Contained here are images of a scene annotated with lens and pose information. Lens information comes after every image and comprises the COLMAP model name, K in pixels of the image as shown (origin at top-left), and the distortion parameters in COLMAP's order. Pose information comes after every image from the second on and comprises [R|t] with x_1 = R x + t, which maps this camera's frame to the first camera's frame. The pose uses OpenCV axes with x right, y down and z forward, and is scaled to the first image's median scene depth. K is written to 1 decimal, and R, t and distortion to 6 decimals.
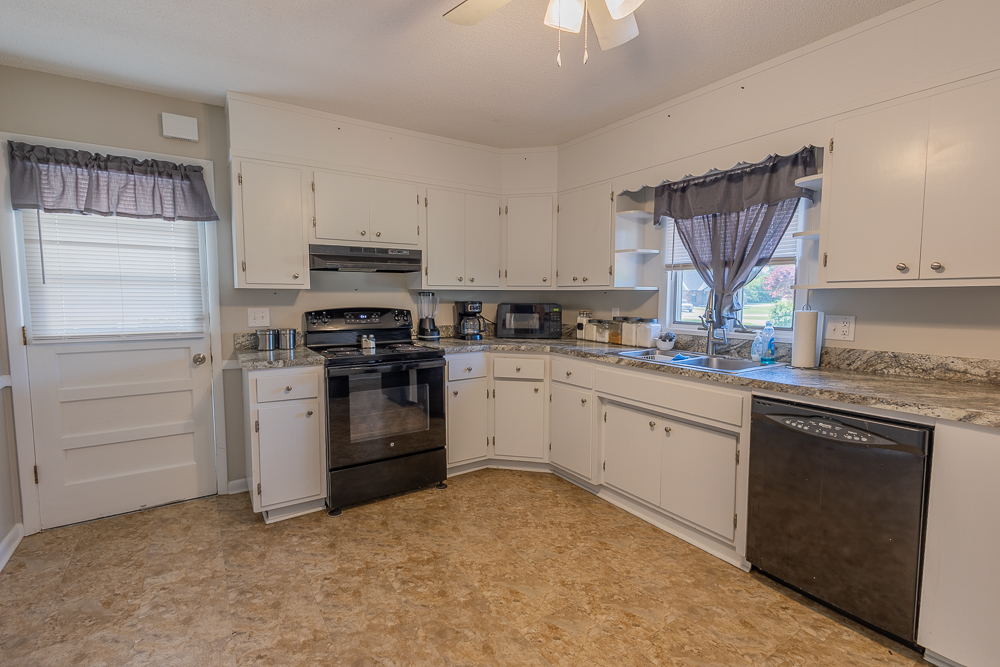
lens RADIAL K [[460.7, 0, 501.3], [0, 460.7, 333.7], [0, 0, 1]] dist [0.010190, -0.001091]
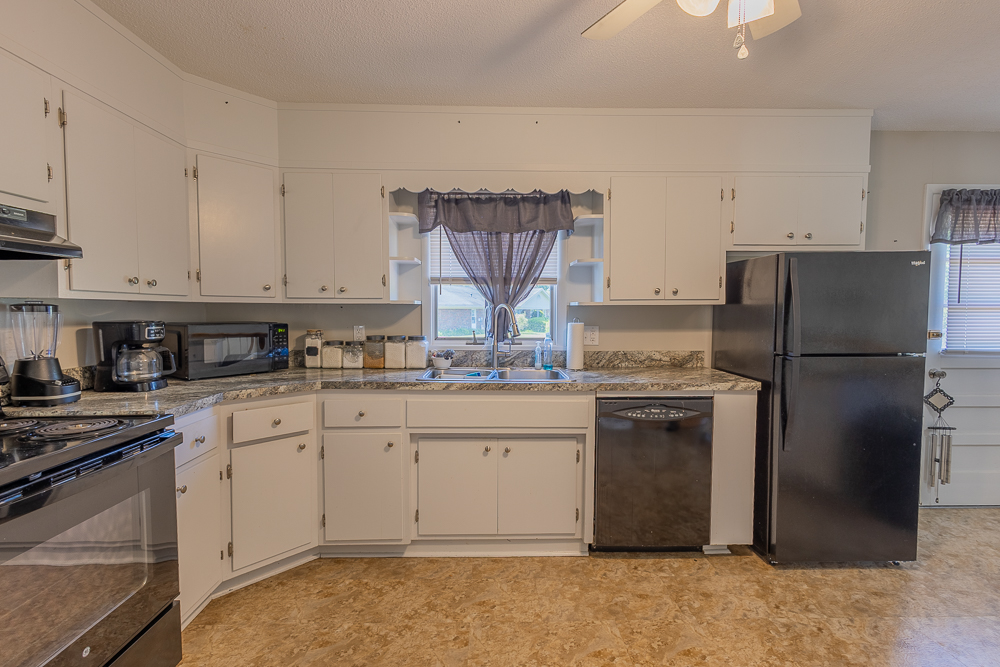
lens RADIAL K [[460.7, 0, 499.1], [0, 460.7, 332.8], [0, 0, 1]] dist [0.010190, -0.001091]
pose [[0.533263, -0.042120, 0.844900, -0.391613], [0.070032, 0.997529, 0.005528, -0.036372], [-0.843046, 0.056222, 0.534896, 0.423486]]
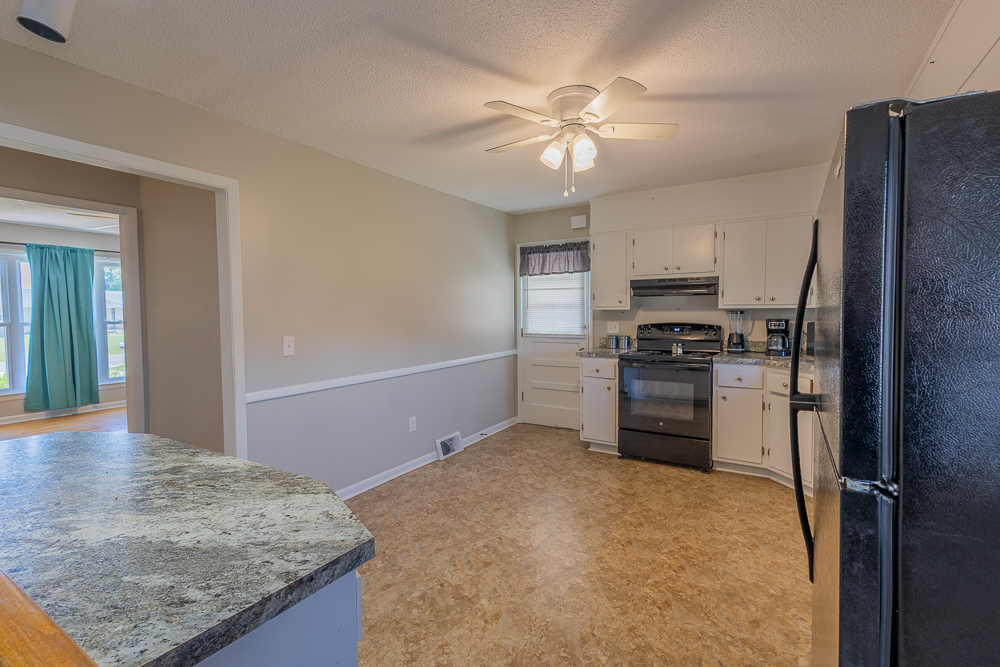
lens RADIAL K [[460.7, 0, 499.4], [0, 460.7, 336.7], [0, 0, 1]] dist [0.010190, -0.001091]
pose [[0.412013, 0.044993, -0.910066, 0.797291], [-0.071448, 0.997300, 0.016959, -0.003627], [0.908372, 0.058035, 0.414115, -0.007404]]
